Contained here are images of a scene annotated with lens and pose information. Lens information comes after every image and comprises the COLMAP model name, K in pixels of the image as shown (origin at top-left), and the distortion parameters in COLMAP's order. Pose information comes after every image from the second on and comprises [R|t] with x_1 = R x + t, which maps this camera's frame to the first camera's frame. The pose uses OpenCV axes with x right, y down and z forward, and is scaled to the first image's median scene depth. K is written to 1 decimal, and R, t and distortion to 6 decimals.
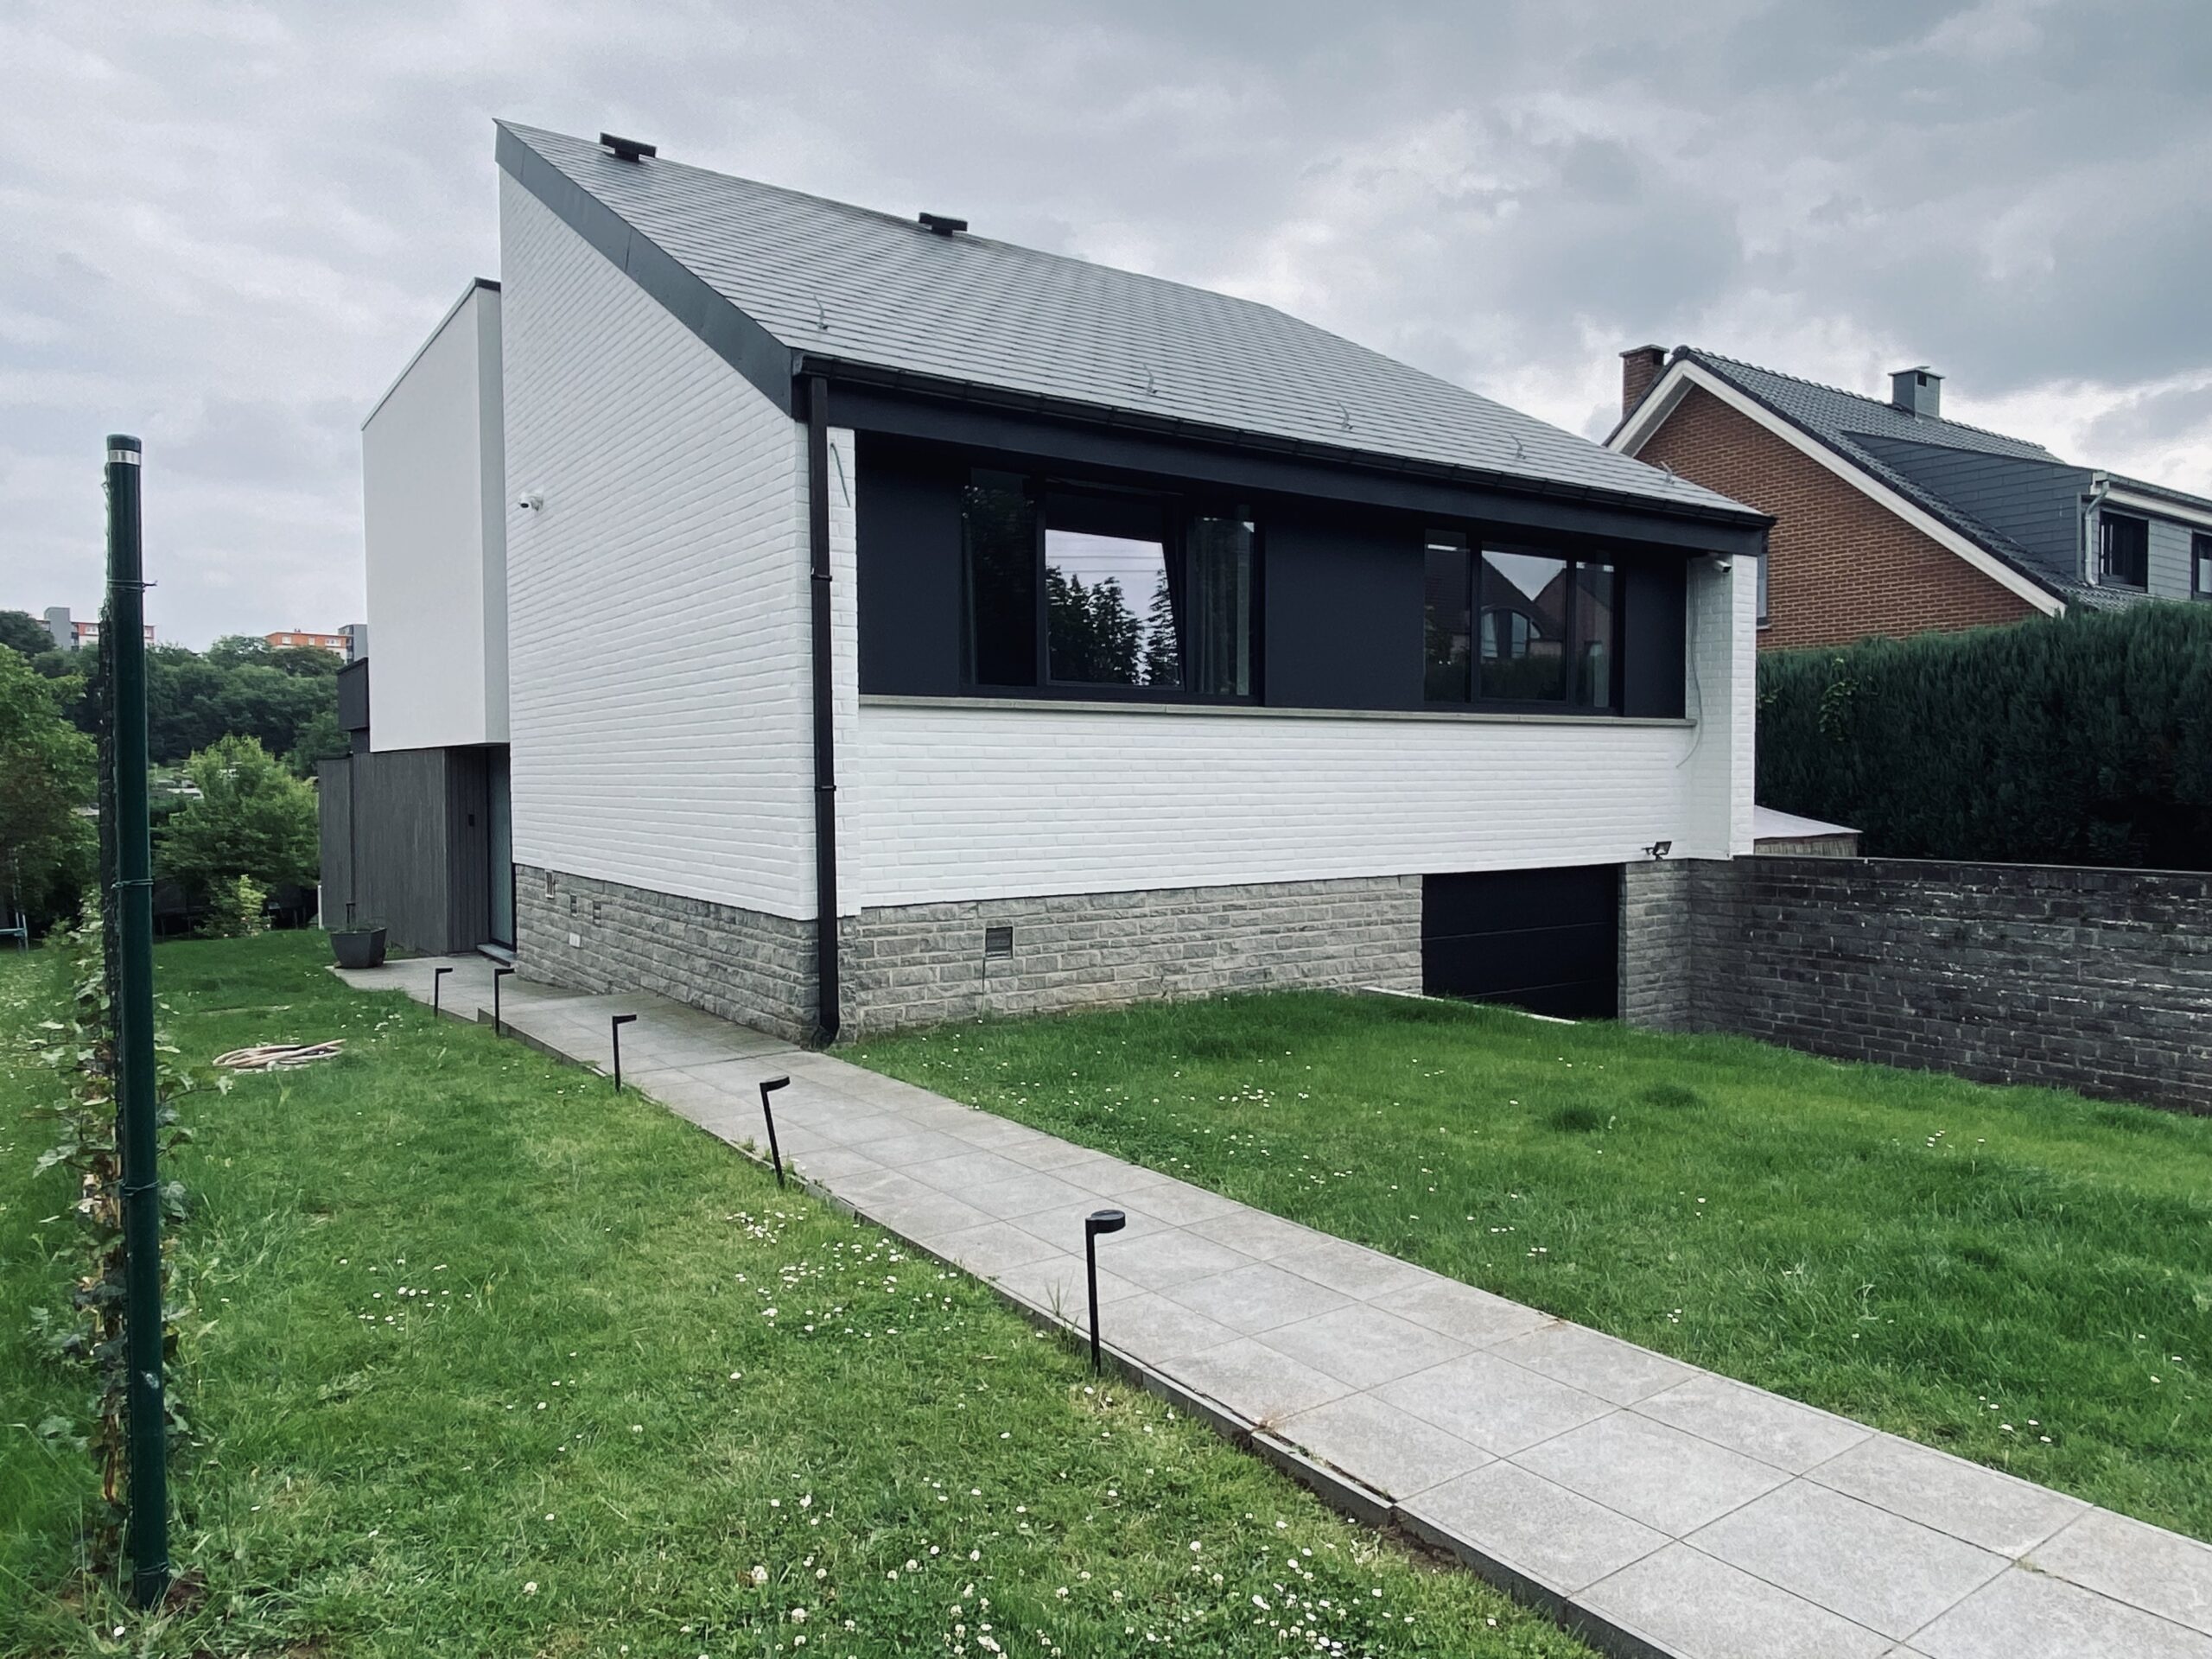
lens RADIAL K [[1445.0, 0, 1104.0], [0, 1445.0, 814.9], [0, 0, 1]] dist [-0.032161, -0.005222]
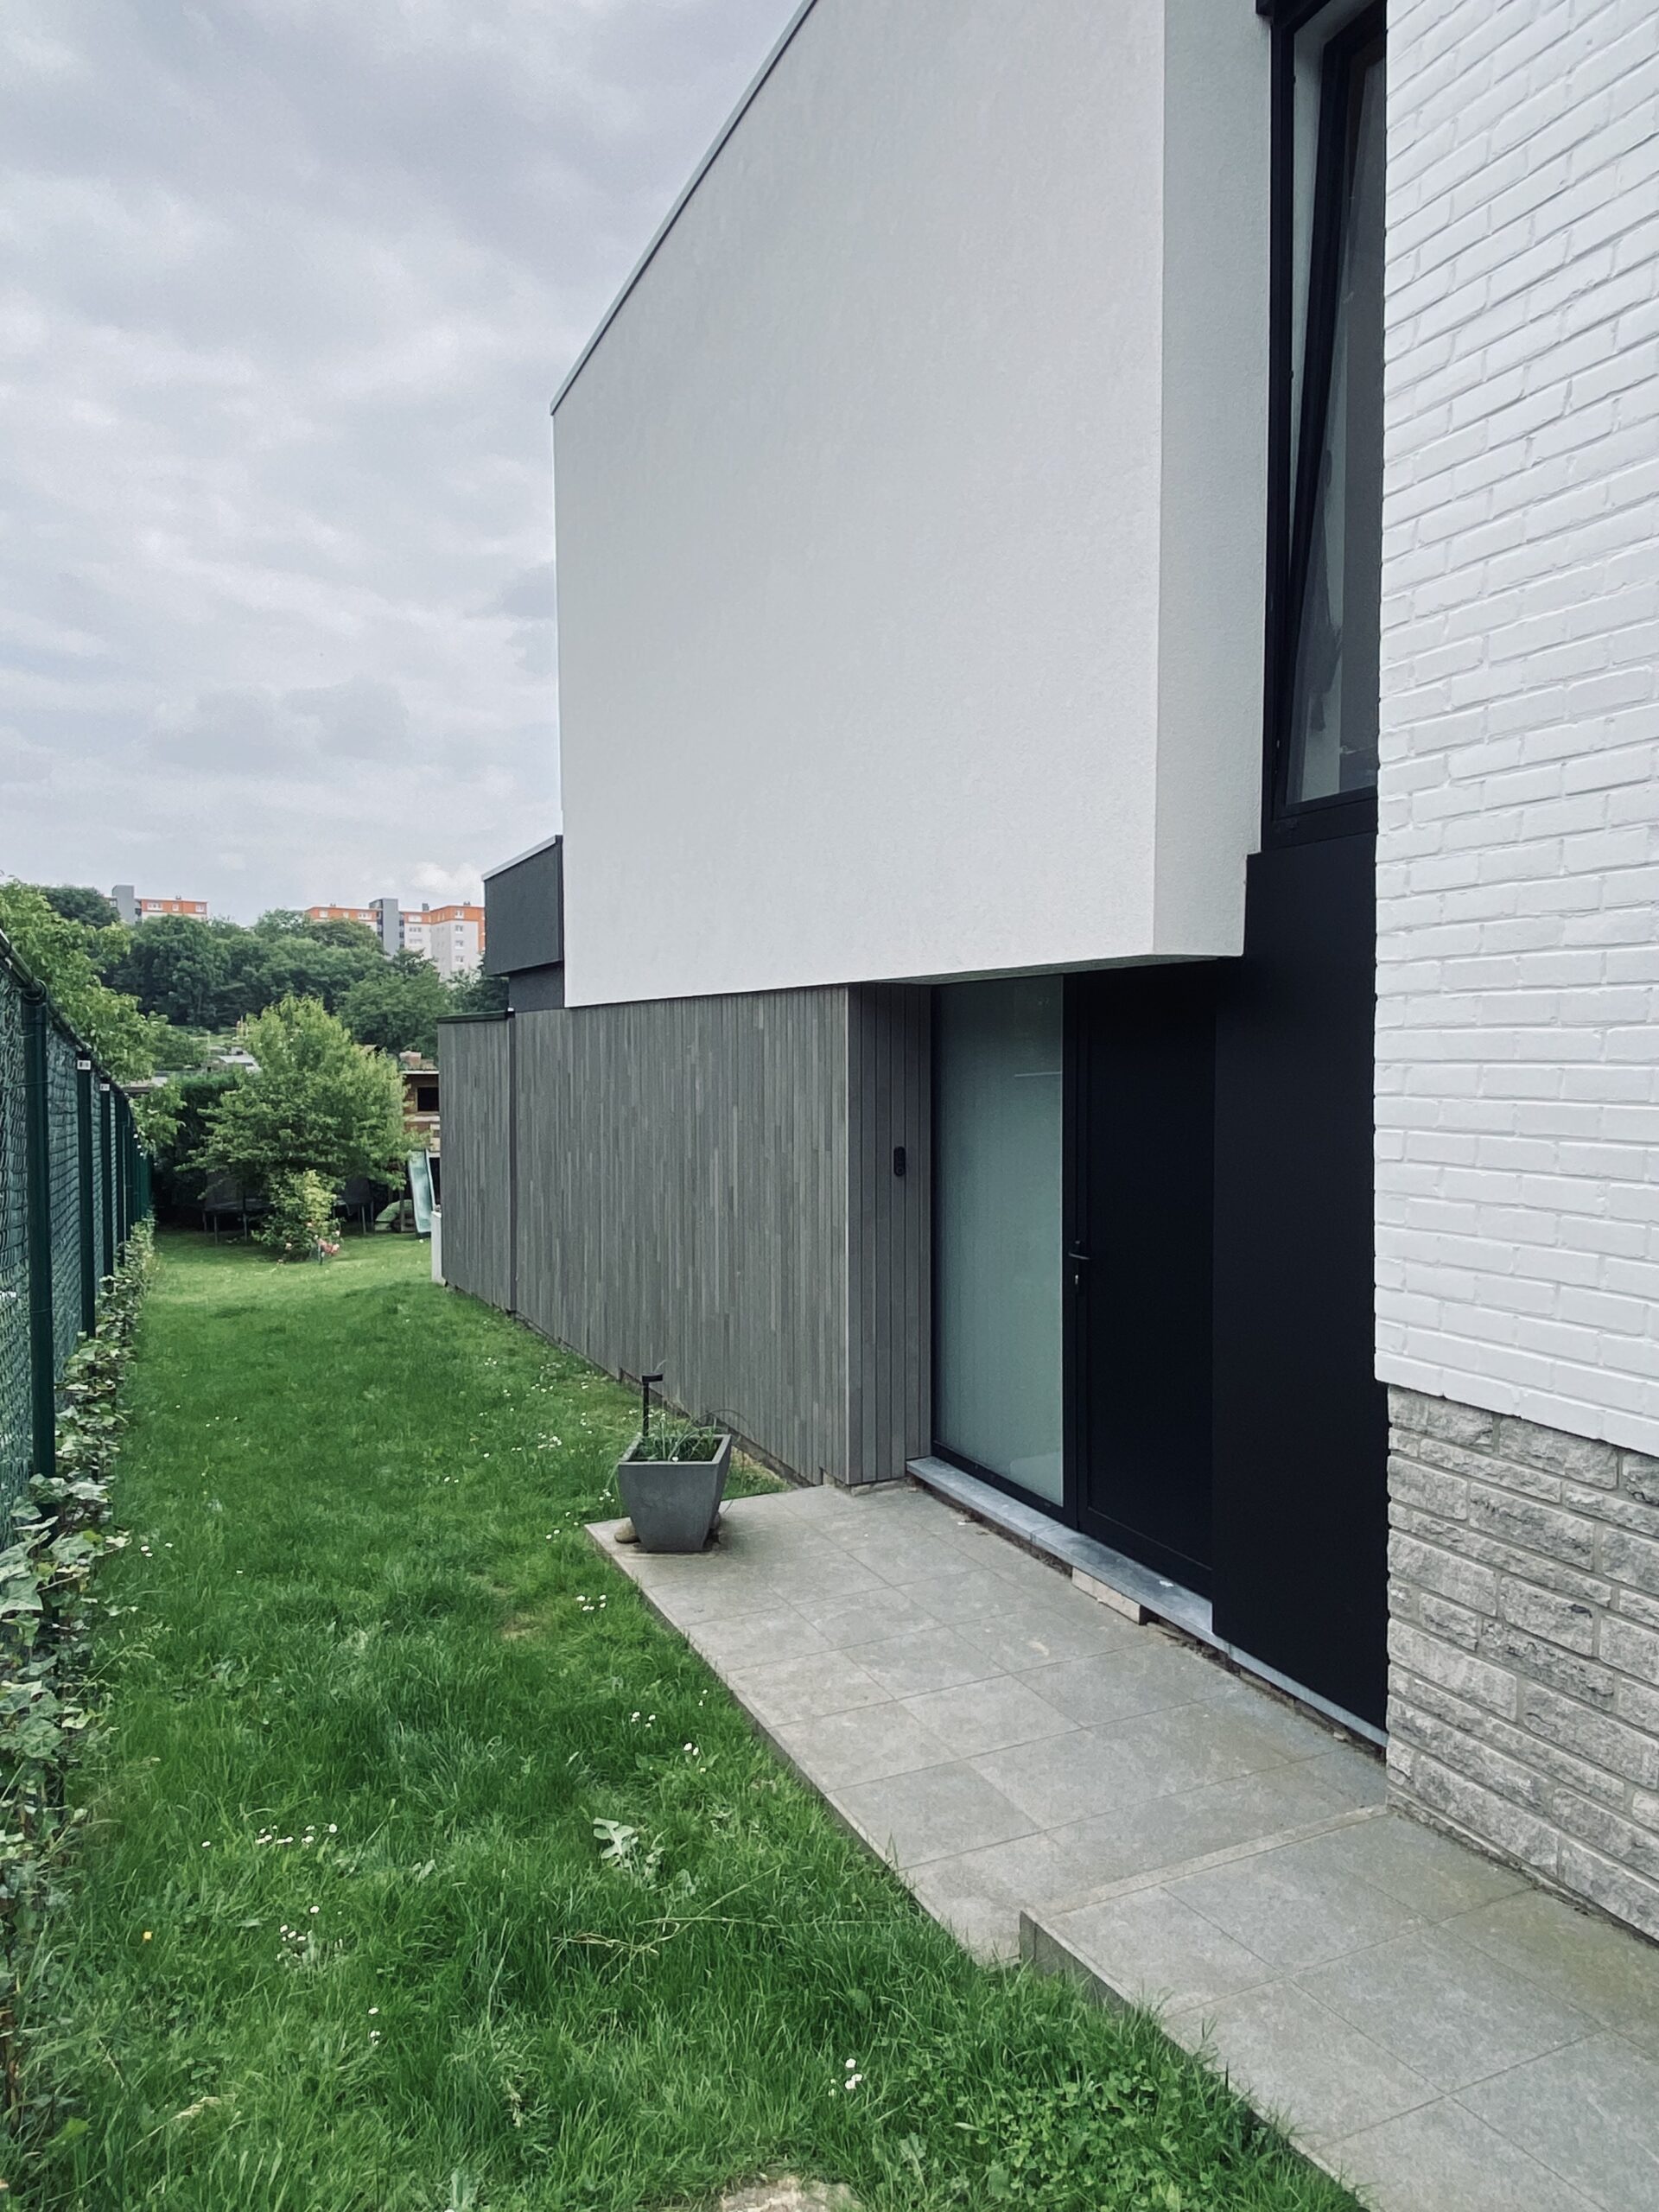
lens RADIAL K [[1445.0, 0, 832.6], [0, 1445.0, 1118.3], [0, 0, 1]] dist [-0.032161, -0.005222]
pose [[0.984152, 0.013286, -0.176831, -0.149741], [-0.009186, 0.999670, 0.023985, -0.007617], [0.177091, -0.021981, 0.983949, 0.225407]]
